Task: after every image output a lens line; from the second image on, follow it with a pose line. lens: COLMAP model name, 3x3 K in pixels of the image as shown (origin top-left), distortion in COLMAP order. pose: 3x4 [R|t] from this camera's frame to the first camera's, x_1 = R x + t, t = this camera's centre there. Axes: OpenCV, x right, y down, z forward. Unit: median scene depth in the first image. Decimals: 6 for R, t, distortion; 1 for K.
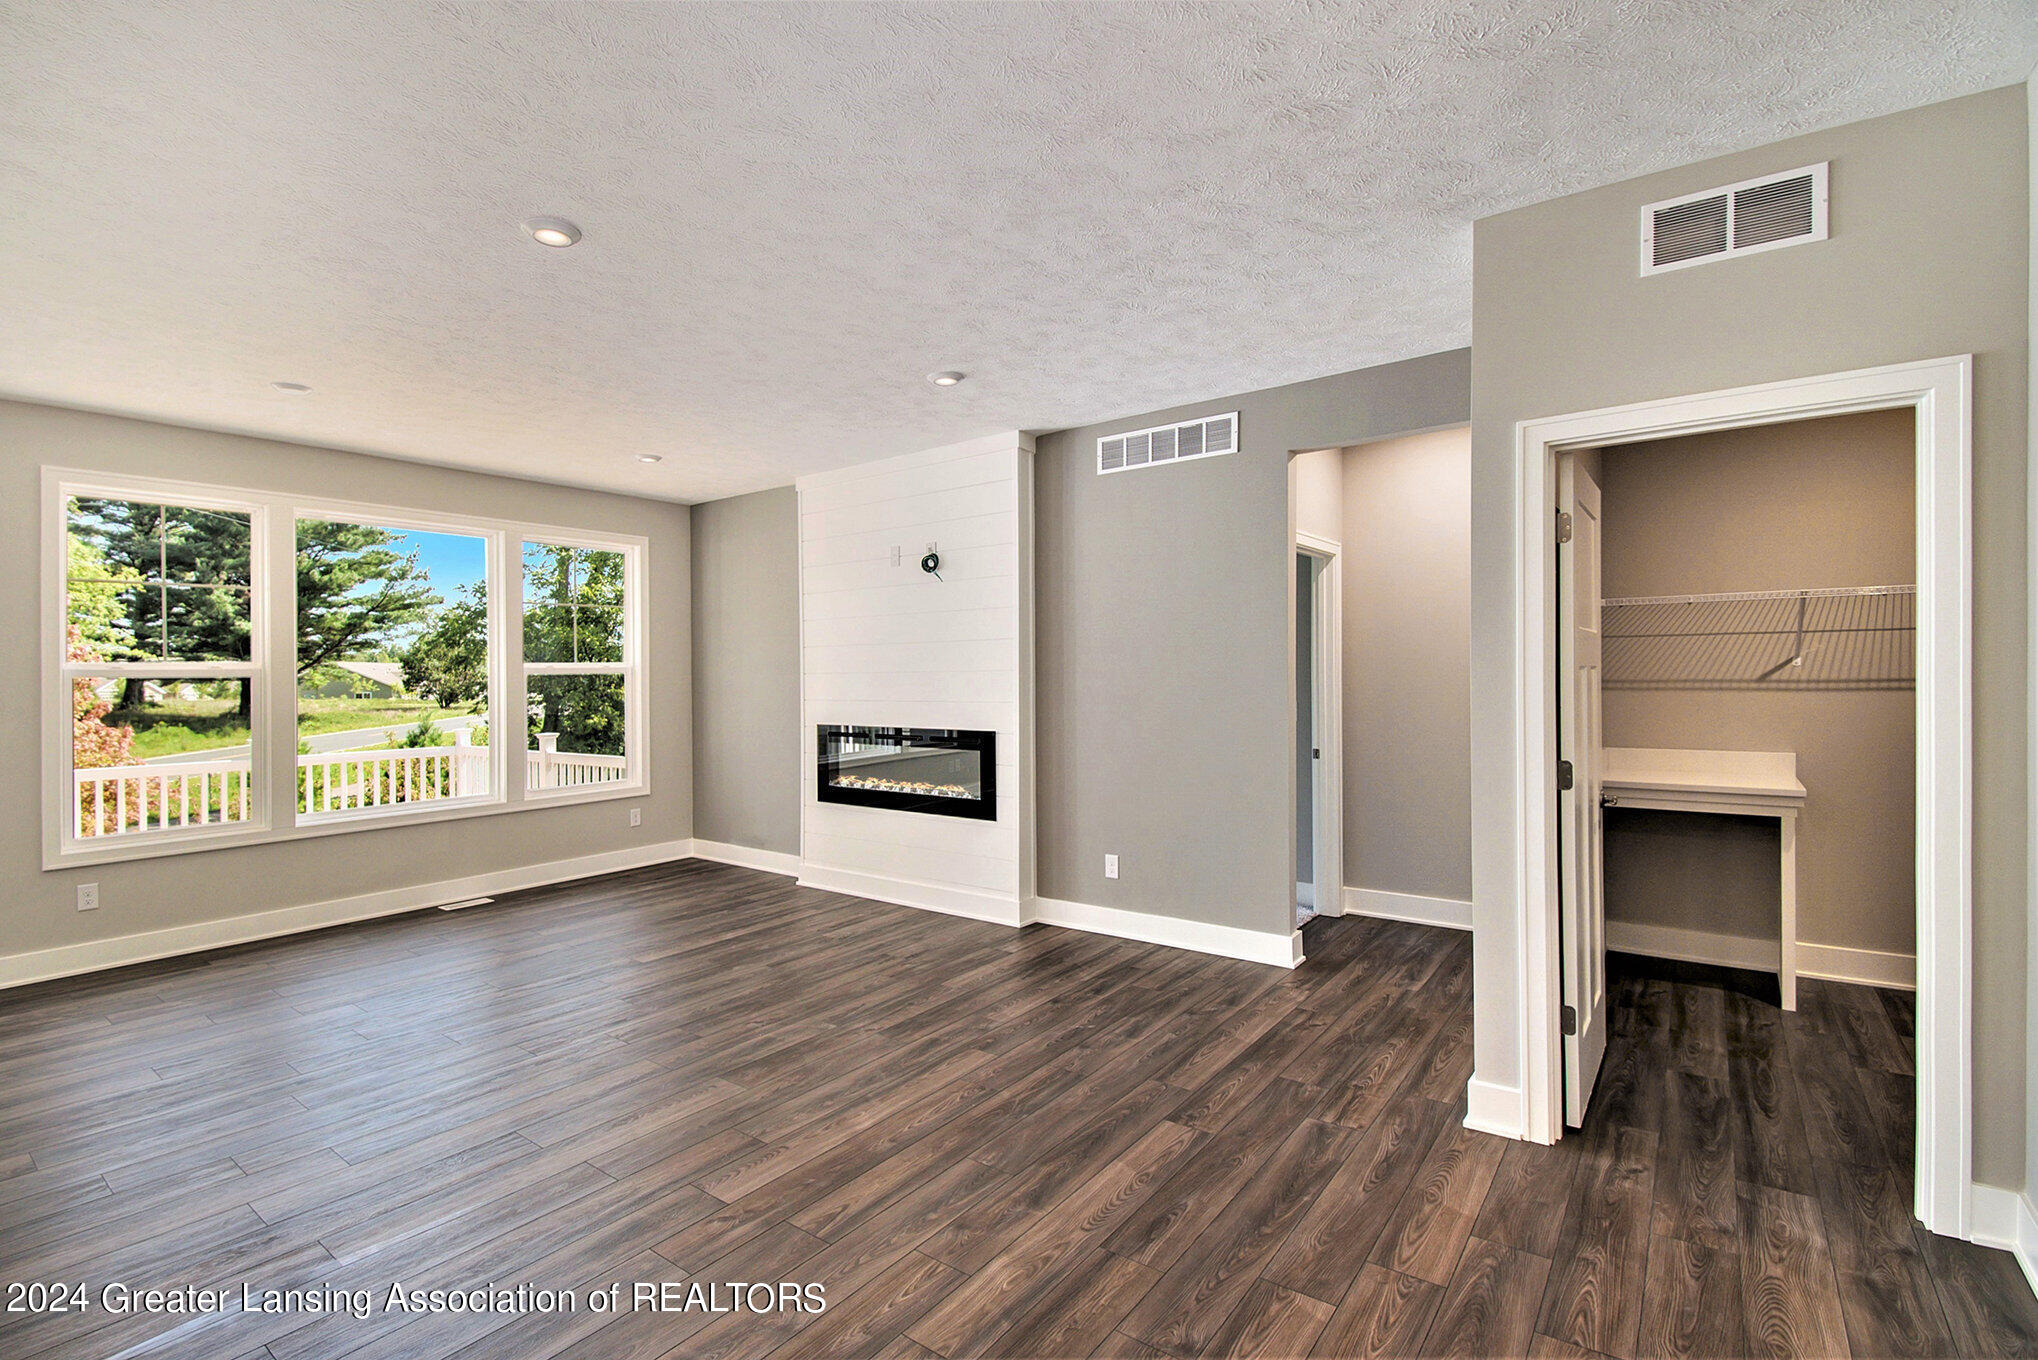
lens RADIAL K [[913.0, 0, 1017.9], [0, 913.0, 679.2], [0, 0, 1]] dist [0.009537, -0.020255]
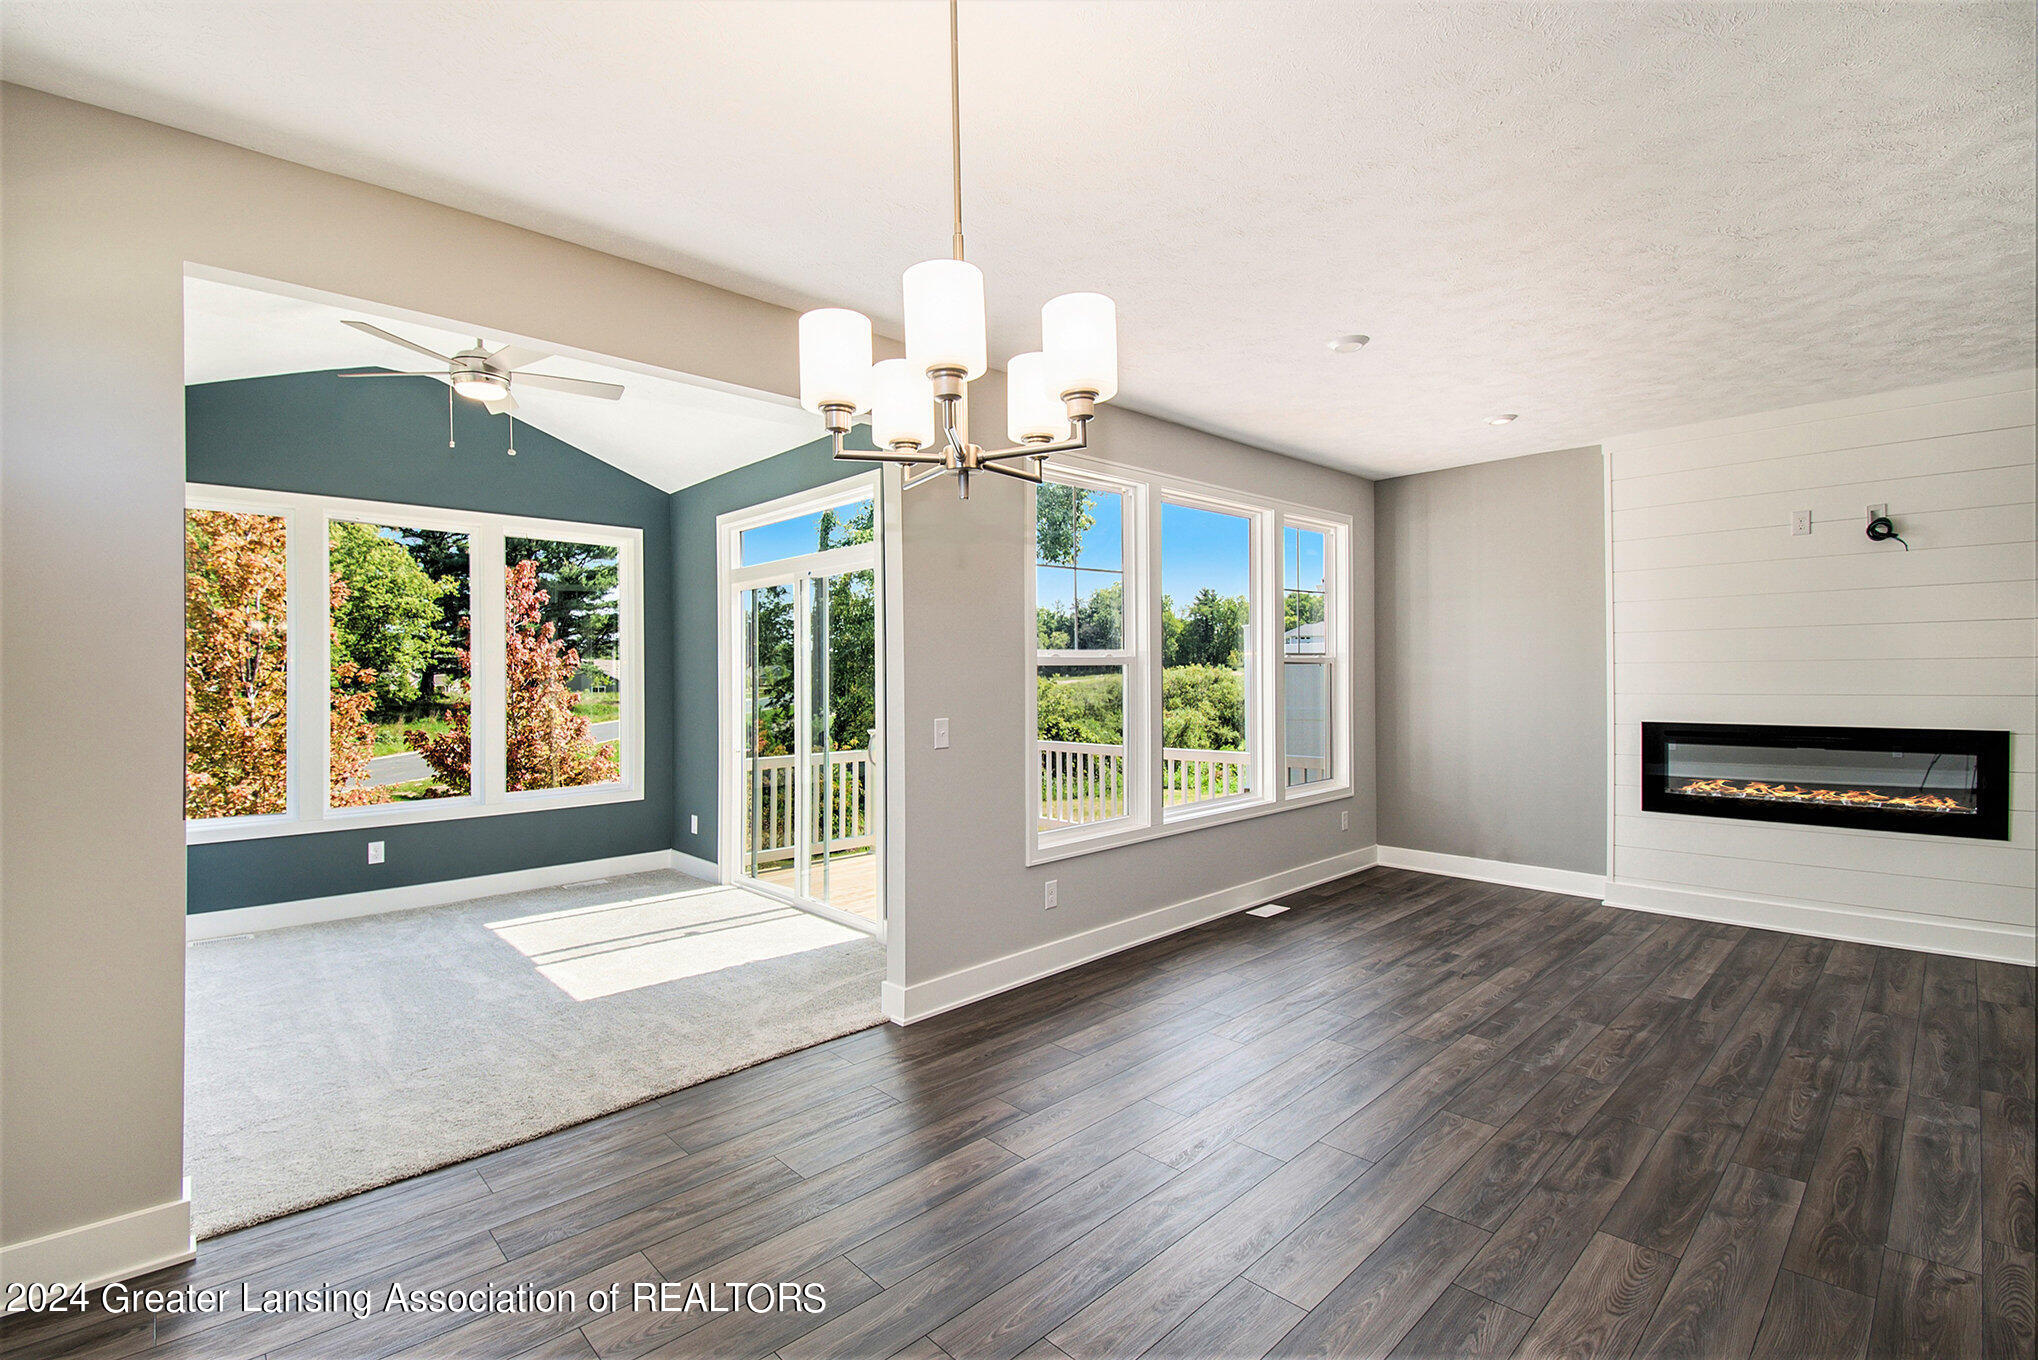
lens RADIAL K [[913.0, 0, 969.9], [0, 913.0, 649.9], [0, 0, 1]] dist [0.009537, -0.020255]
pose [[0.979336, 0.002046, -0.202227, -0.814442], [-0.008405, 0.999497, -0.030592, 0.016743], [0.202063, 0.031660, 0.978861, 0.032458]]
